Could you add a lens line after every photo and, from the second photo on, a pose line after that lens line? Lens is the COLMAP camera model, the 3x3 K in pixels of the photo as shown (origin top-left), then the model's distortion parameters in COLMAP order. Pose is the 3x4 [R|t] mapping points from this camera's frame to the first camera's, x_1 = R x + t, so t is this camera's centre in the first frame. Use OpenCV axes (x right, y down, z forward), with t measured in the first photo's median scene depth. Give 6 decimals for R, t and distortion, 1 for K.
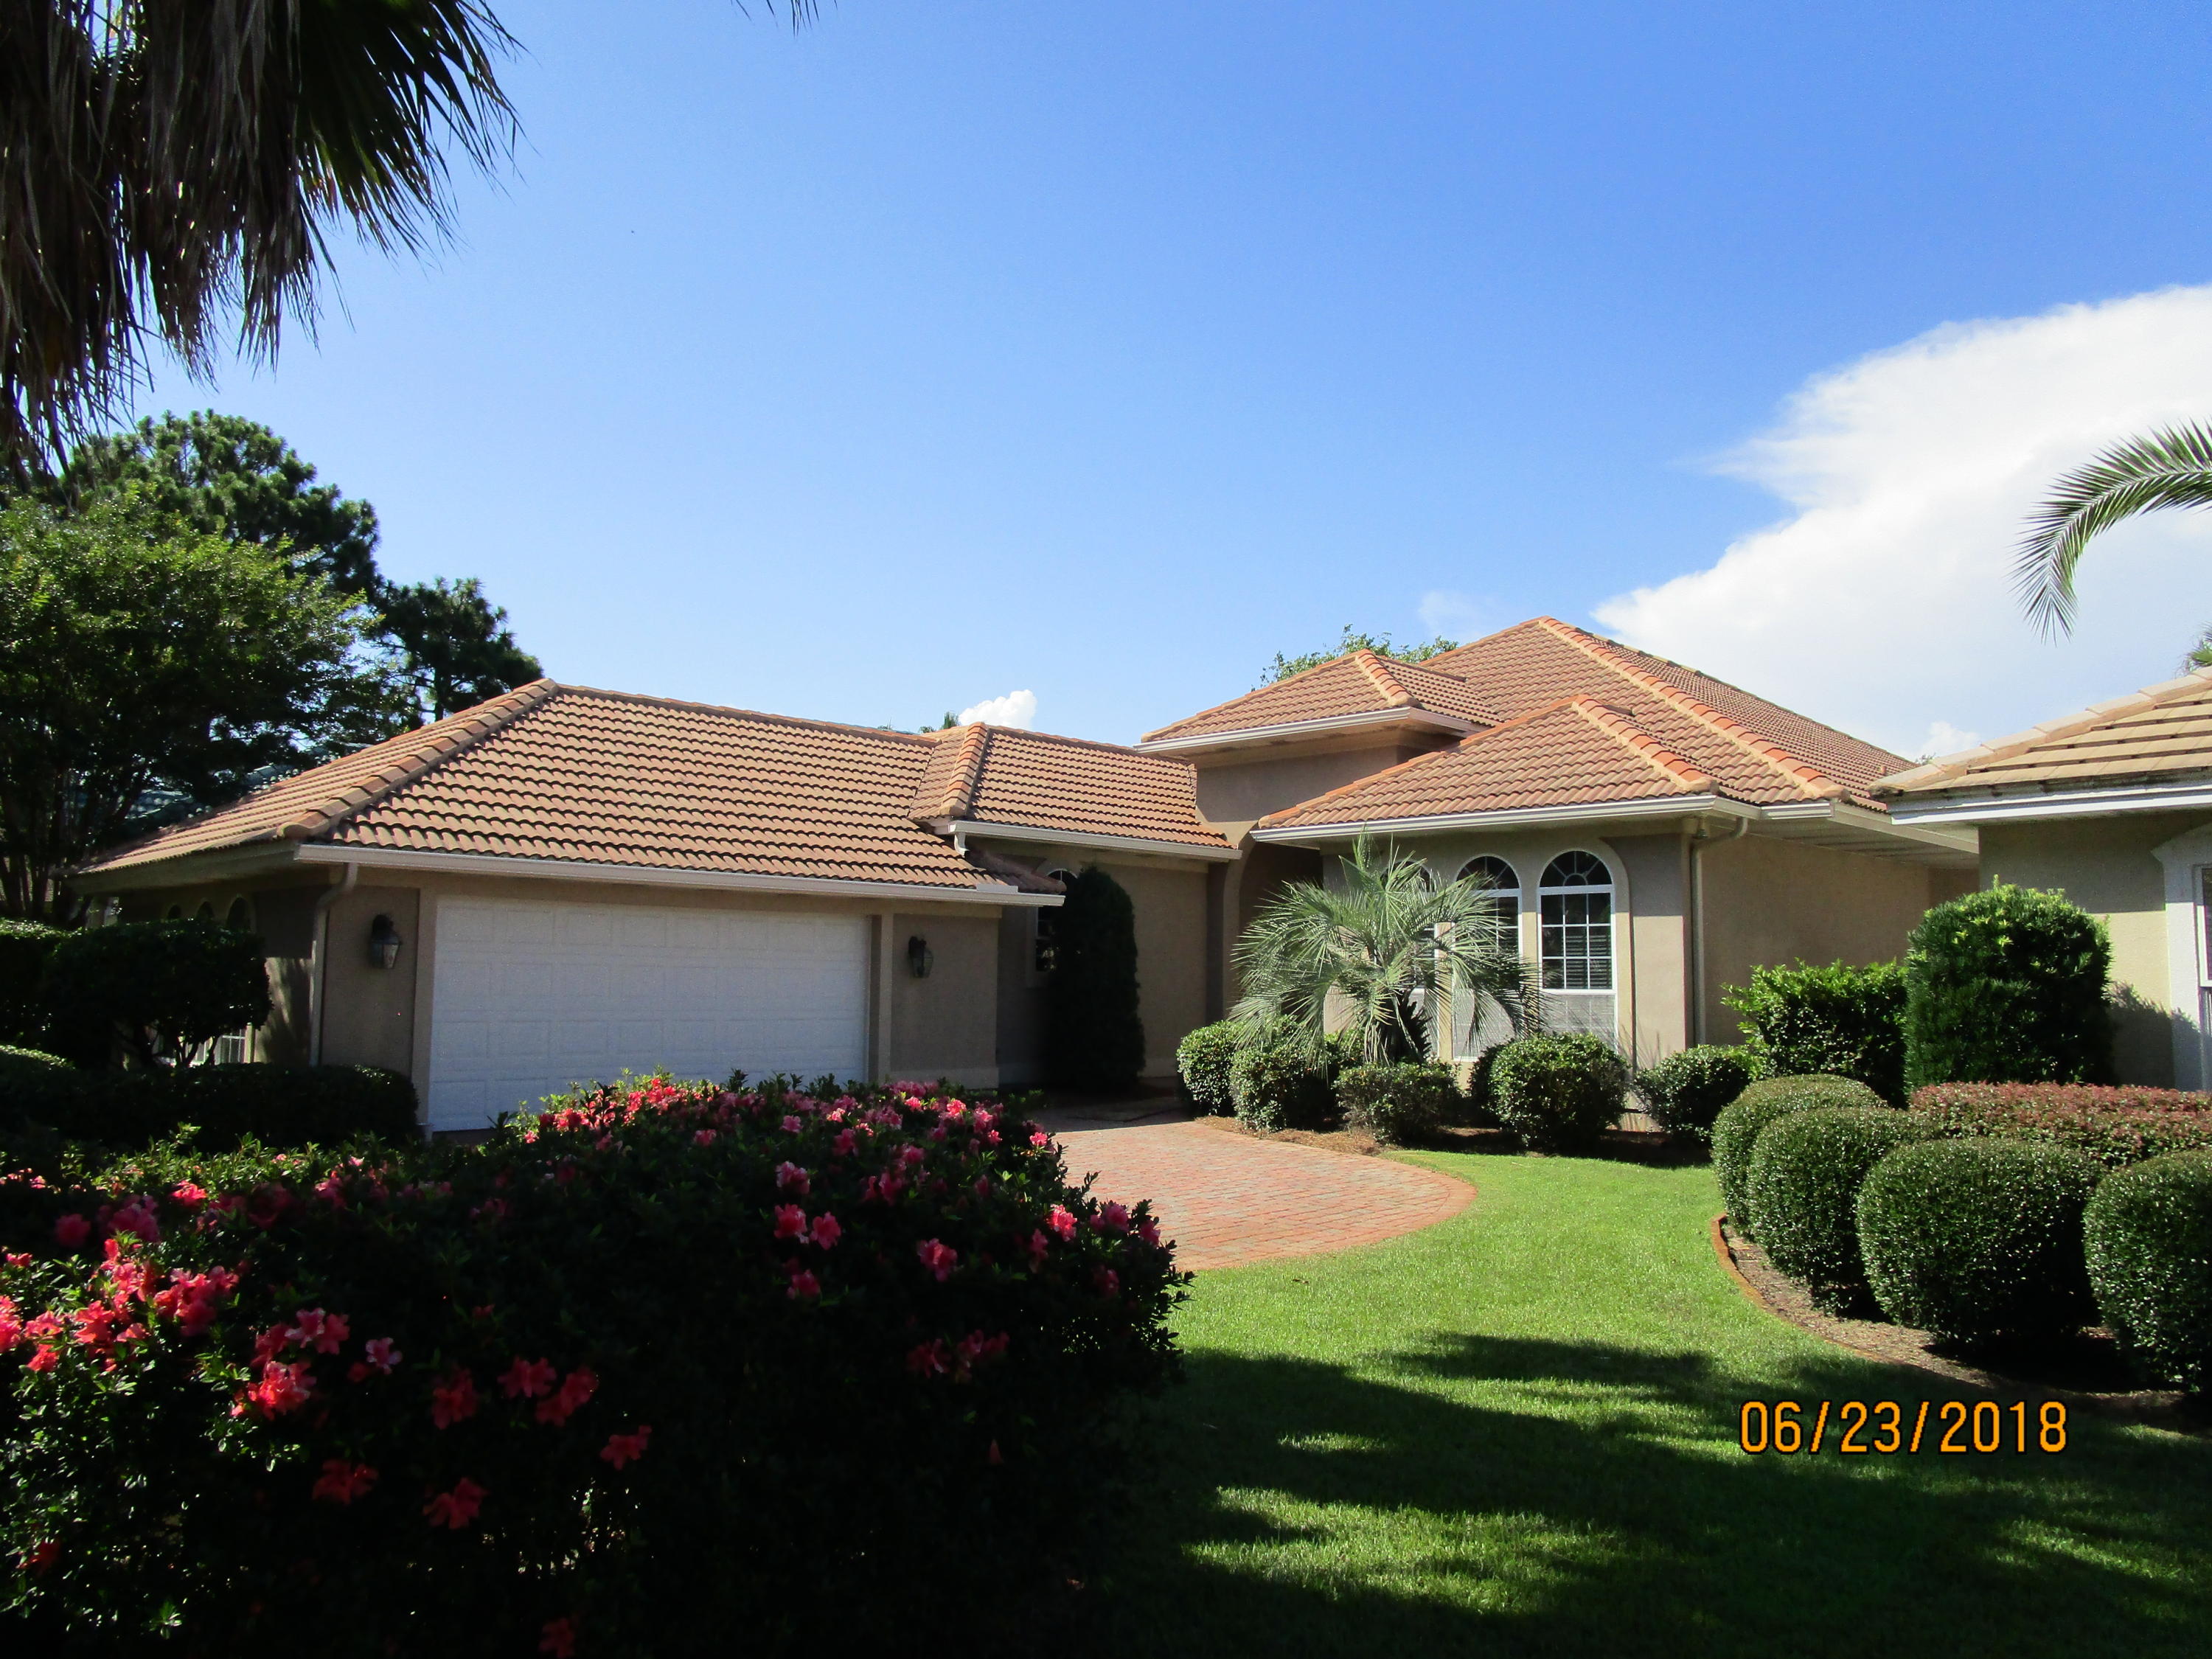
lens RADIAL K [[1577.8, 0, 1109.1], [0, 1577.8, 828.9], [0, 0, 1]] dist [-0.020059, 0.006158]
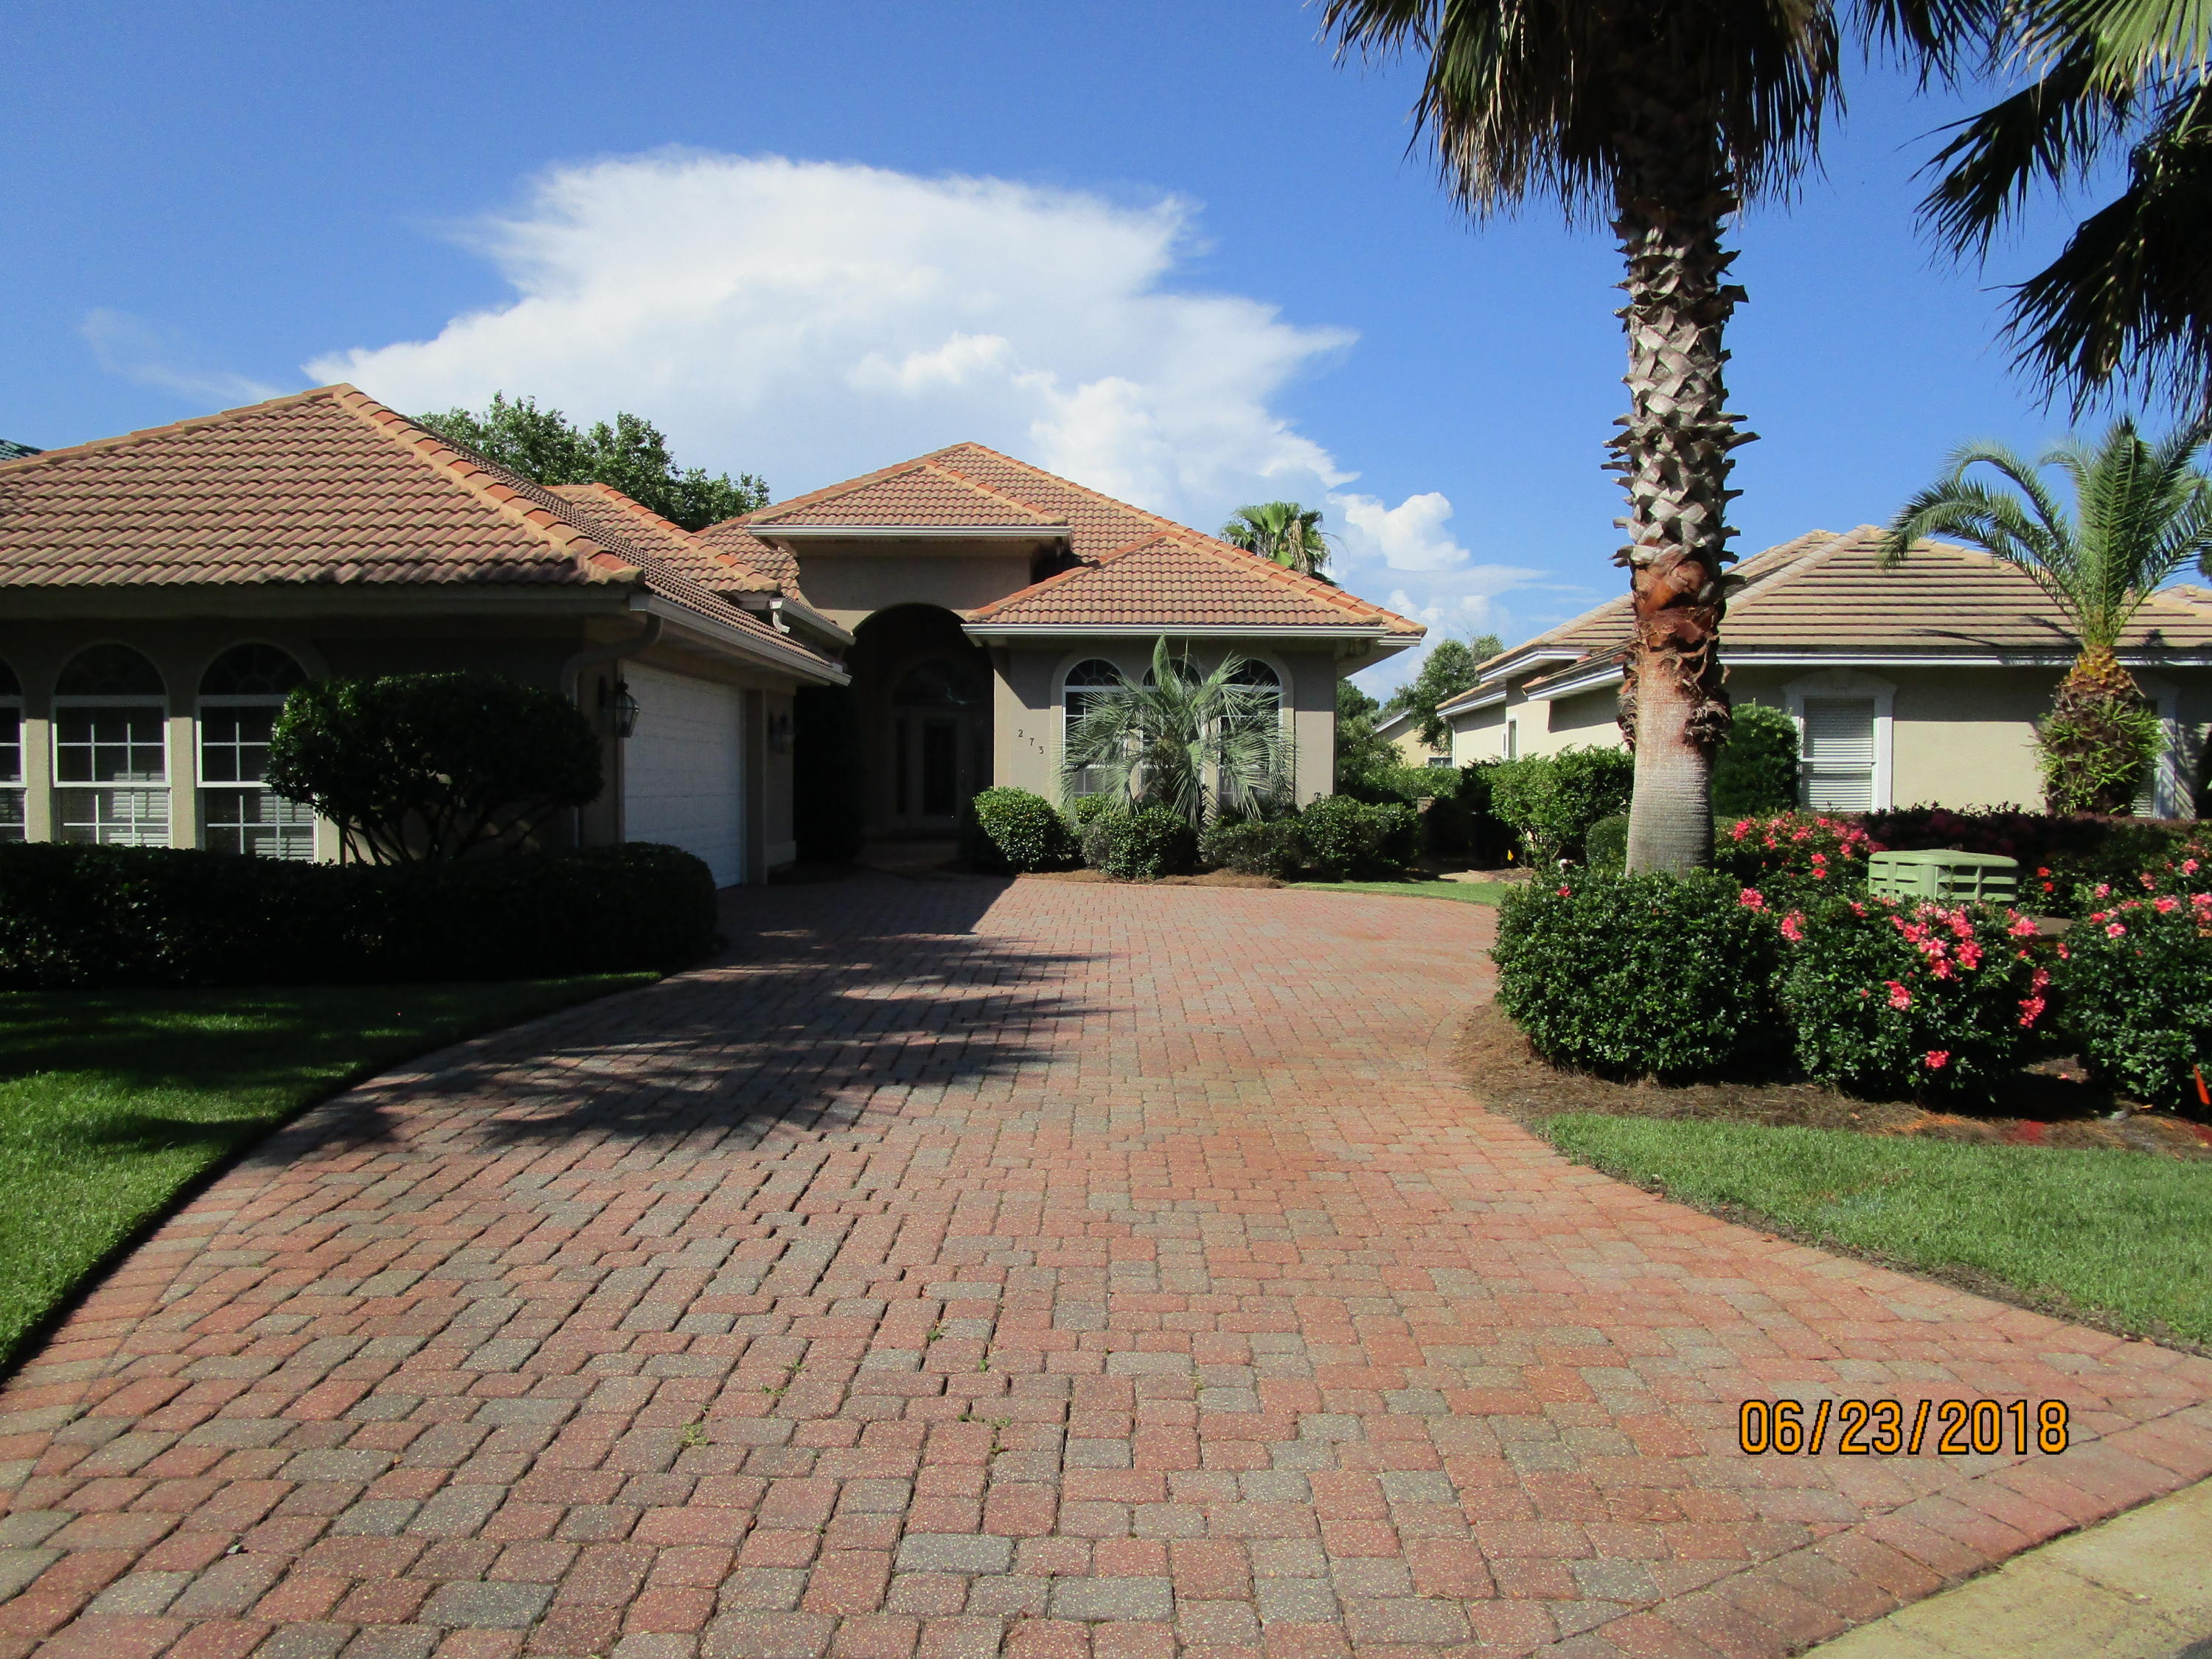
lens RADIAL K [[1577.8, 0, 1105.5], [0, 1577.8, 834.2], [0, 0, 1]] dist [-0.020059, 0.006158]
pose [[0.713475, -0.028781, 0.700089, -0.740678], [-0.067791, 0.991633, 0.109853, 0.022363], [-0.697393, -0.125838, 0.705555, 0.146068]]
